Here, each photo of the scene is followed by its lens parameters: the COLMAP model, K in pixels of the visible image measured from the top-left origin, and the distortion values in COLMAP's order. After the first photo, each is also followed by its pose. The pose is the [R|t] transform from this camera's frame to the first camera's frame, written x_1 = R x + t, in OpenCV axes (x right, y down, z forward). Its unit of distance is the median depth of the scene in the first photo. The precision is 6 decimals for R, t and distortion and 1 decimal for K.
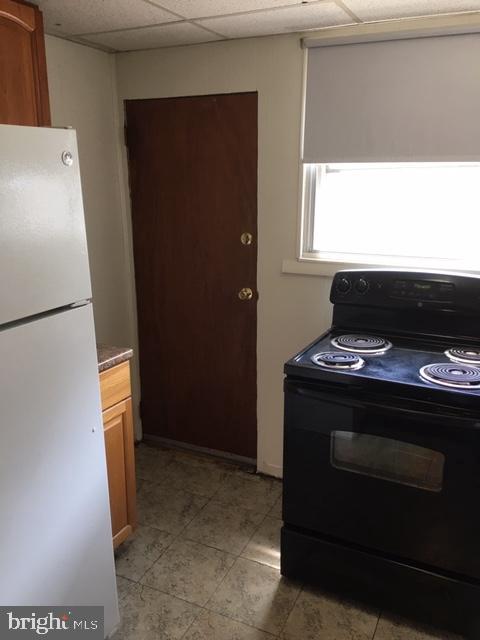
lens RADIAL K [[542.7, 0, 237.5], [0, 542.7, 319.5], [0, 0, 1]] dist [0.025693, -0.009711]
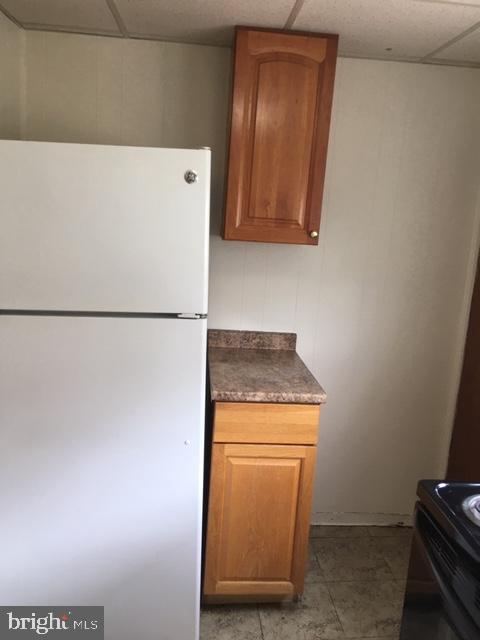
lens RADIAL K [[542.7, 0, 238.9], [0, 542.7, 320.5], [0, 0, 1]] dist [0.025693, -0.009711]
pose [[0.518480, 0.210238, -0.828842, 0.457826], [-0.274381, 0.958952, 0.071602, -0.089831], [0.809872, 0.190294, 0.554883, 0.379637]]
